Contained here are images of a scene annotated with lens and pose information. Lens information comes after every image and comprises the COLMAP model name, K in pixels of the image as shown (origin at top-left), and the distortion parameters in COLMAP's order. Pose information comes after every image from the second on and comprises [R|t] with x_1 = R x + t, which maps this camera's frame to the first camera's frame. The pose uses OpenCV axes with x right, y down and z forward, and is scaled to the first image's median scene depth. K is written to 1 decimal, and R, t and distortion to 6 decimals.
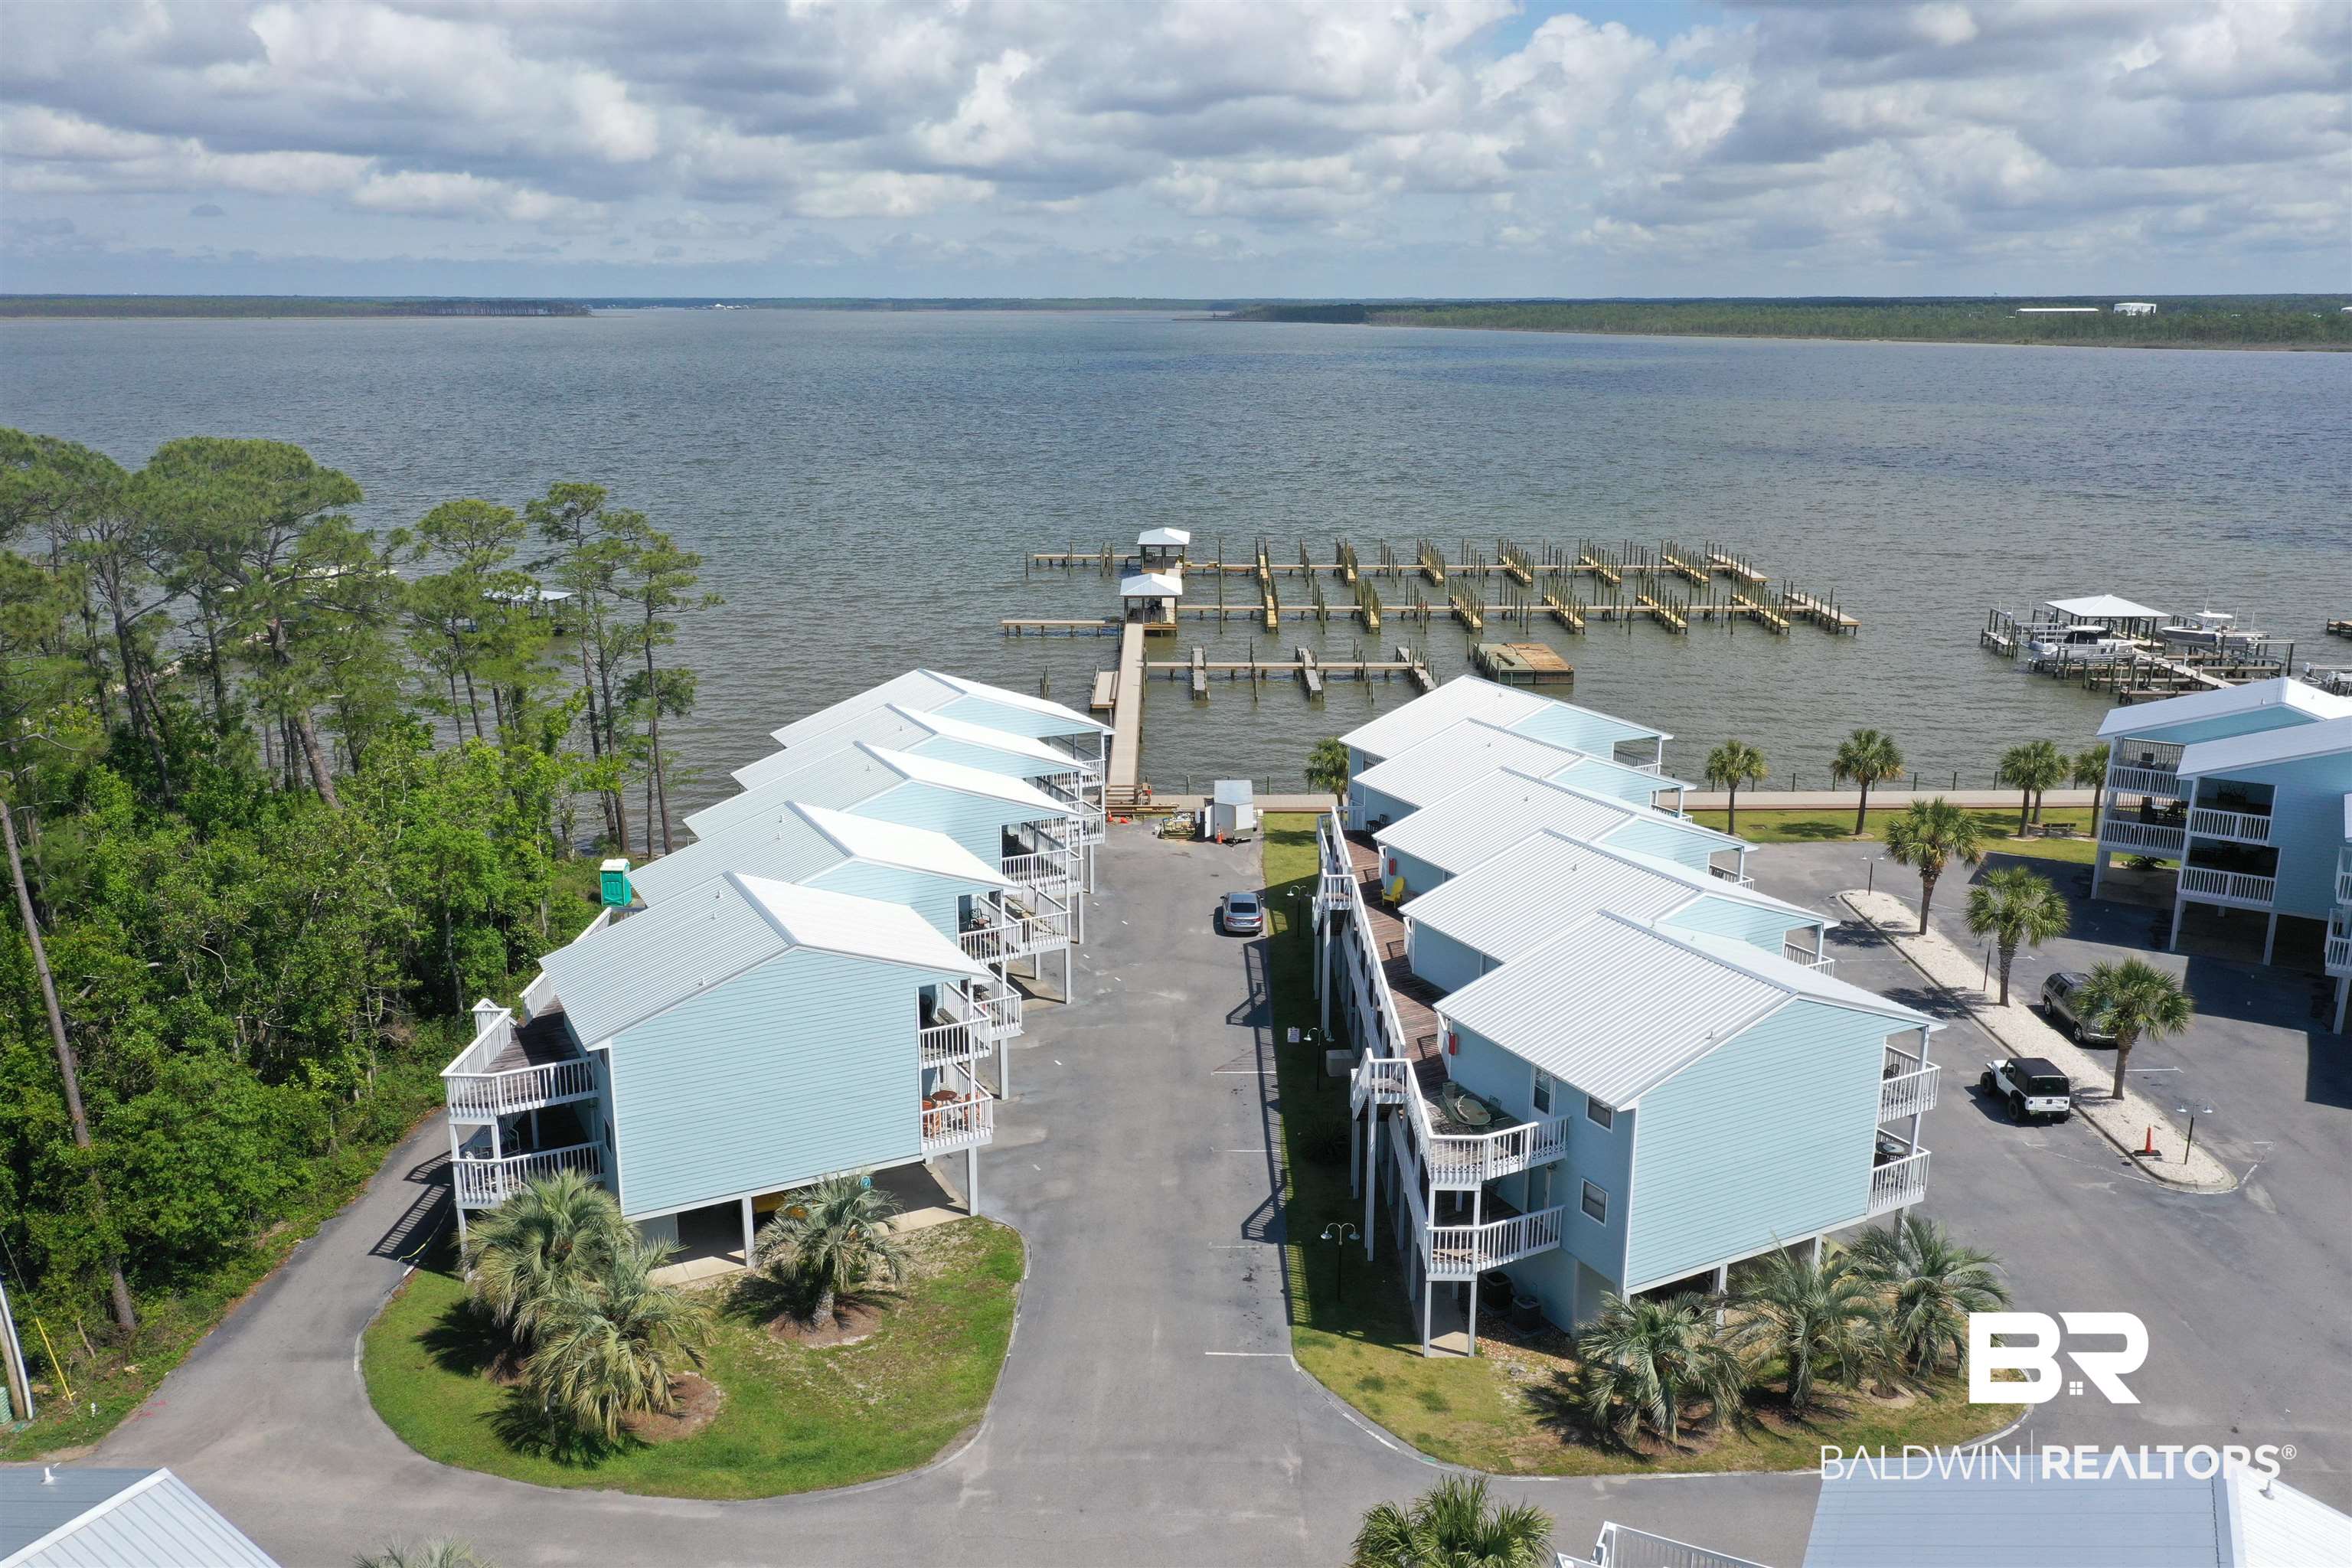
lens RADIAL K [[1873.1, 0, 1176.0], [0, 1873.1, 784.0], [0, 0, 1]] dist [0.006186, -0.001090]
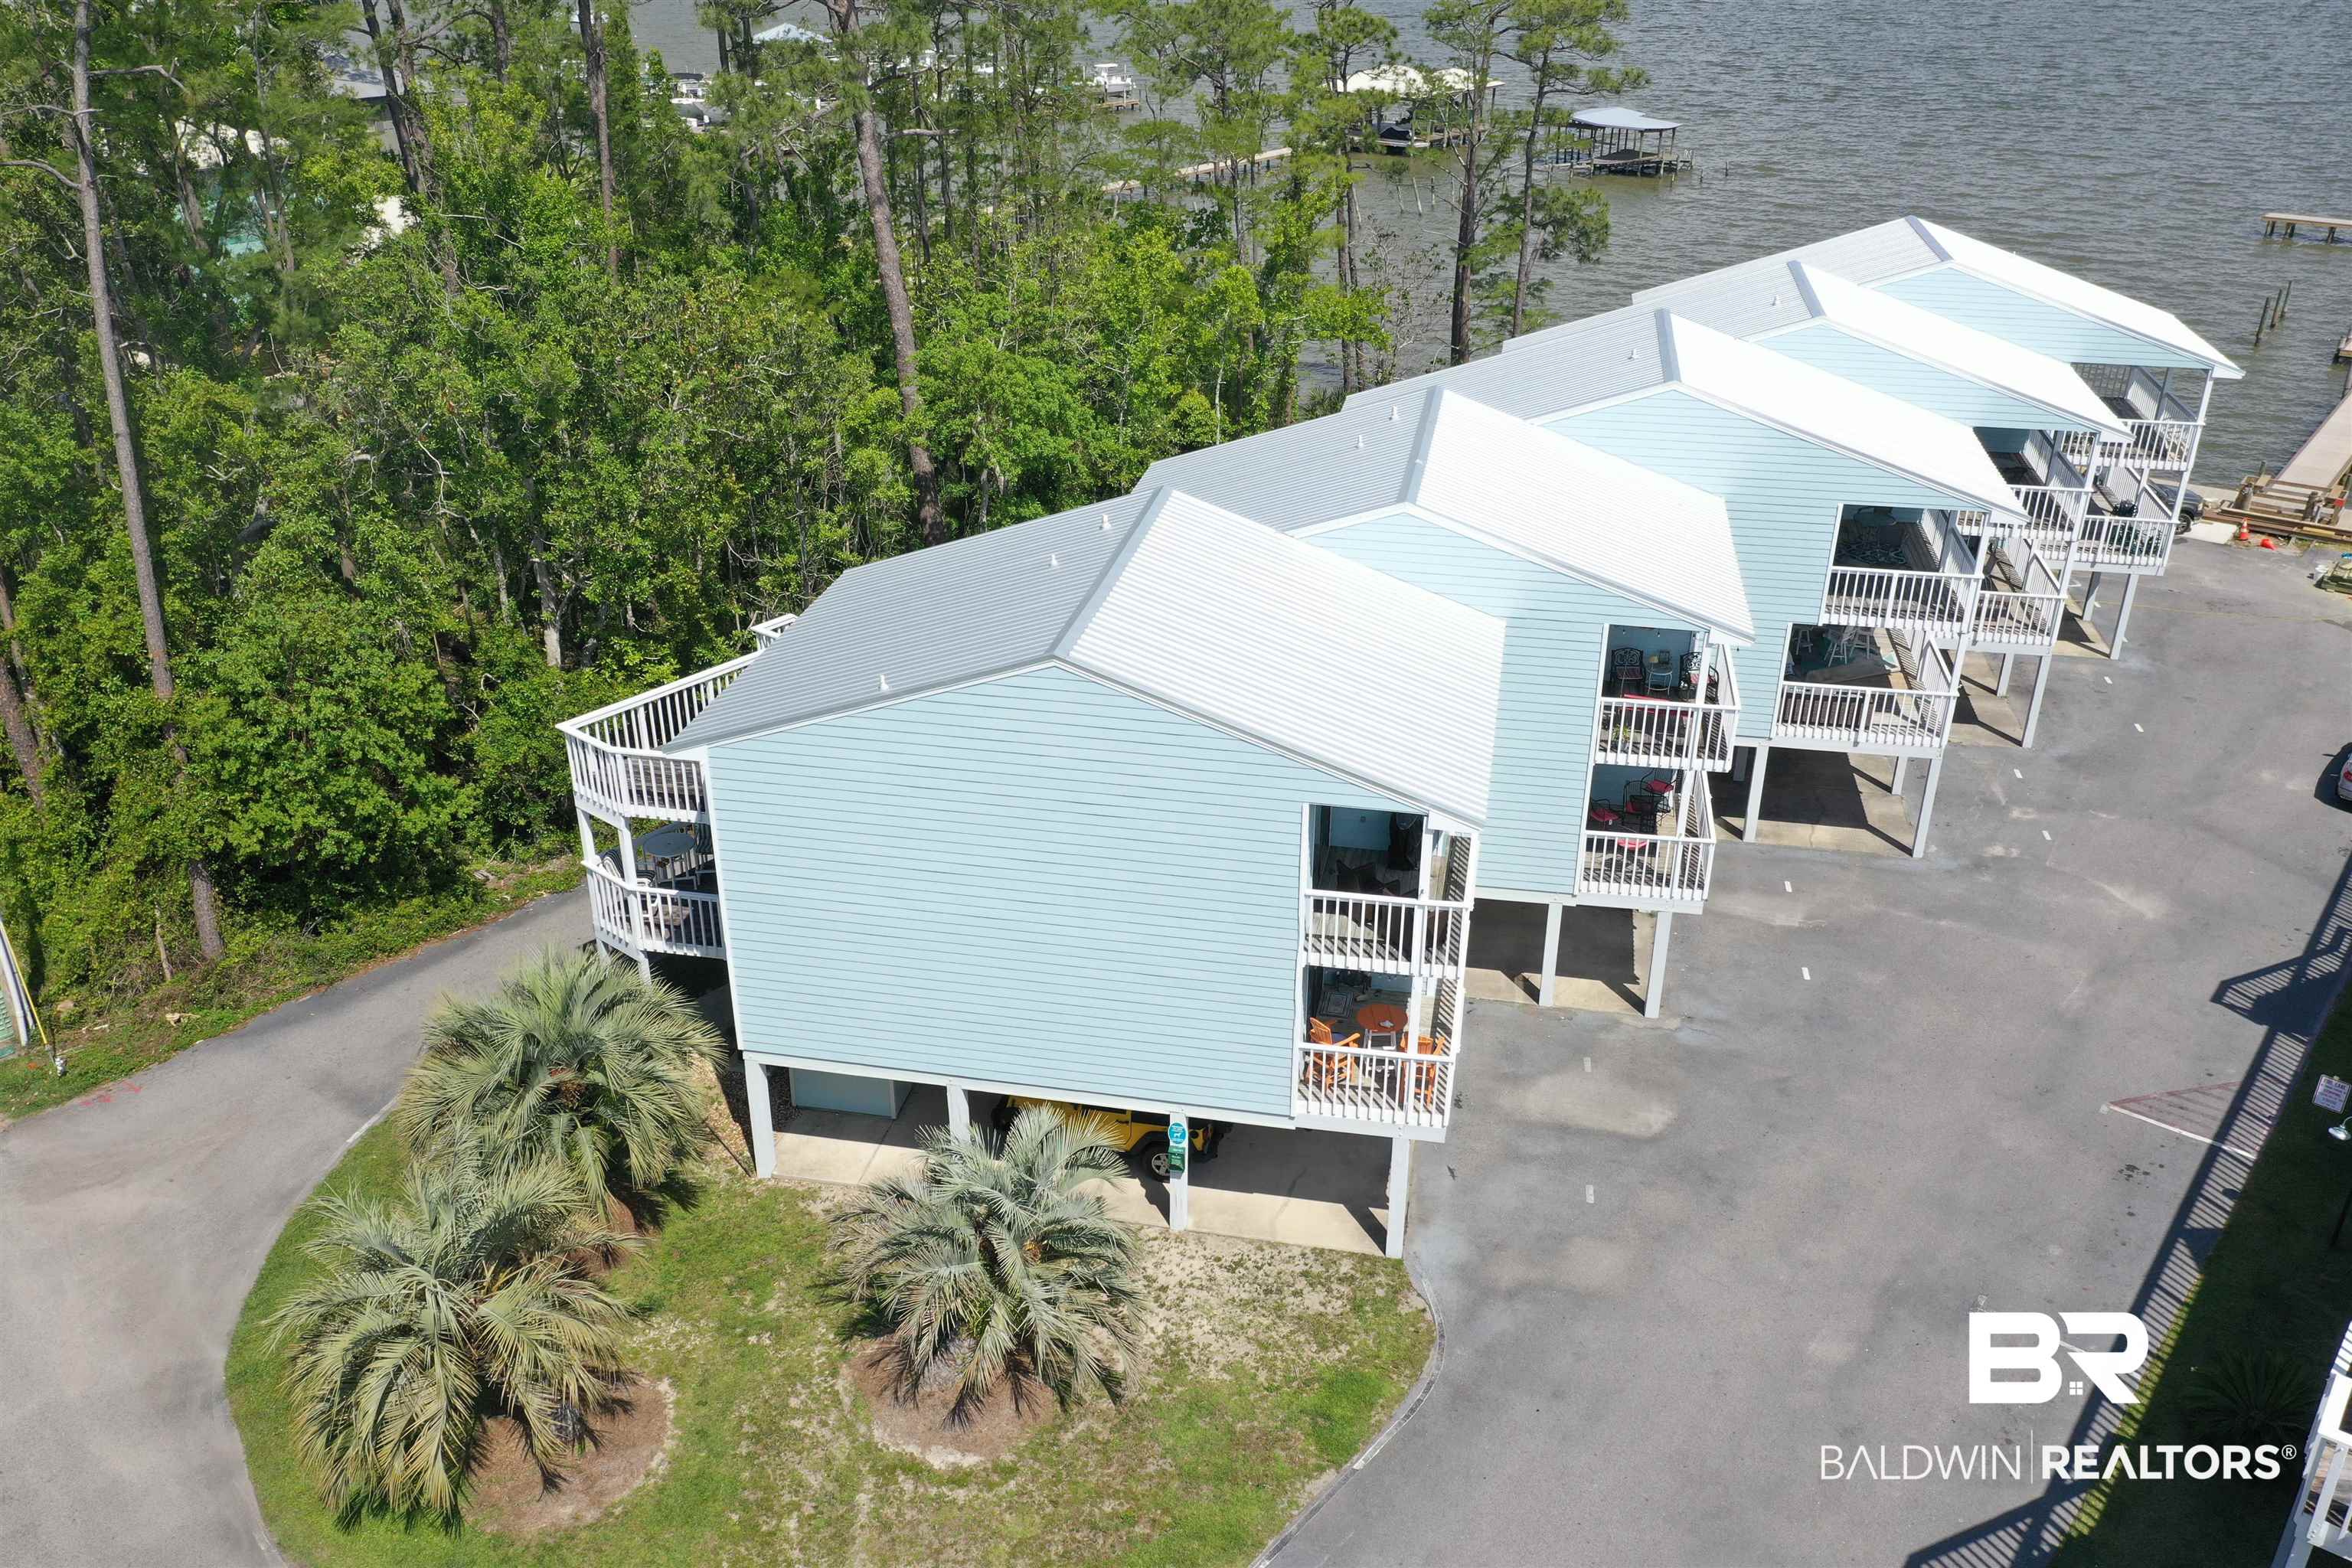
lens RADIAL K [[1873.1, 0, 1176.0], [0, 1873.1, 784.0], [0, 0, 1]] dist [0.006186, -0.001090]
pose [[0.782928, 0.277551, -0.556767, 0.095911], [-0.155456, 0.953854, 0.256898, -0.011177], [0.602376, -0.114580, 0.789946, 0.614391]]
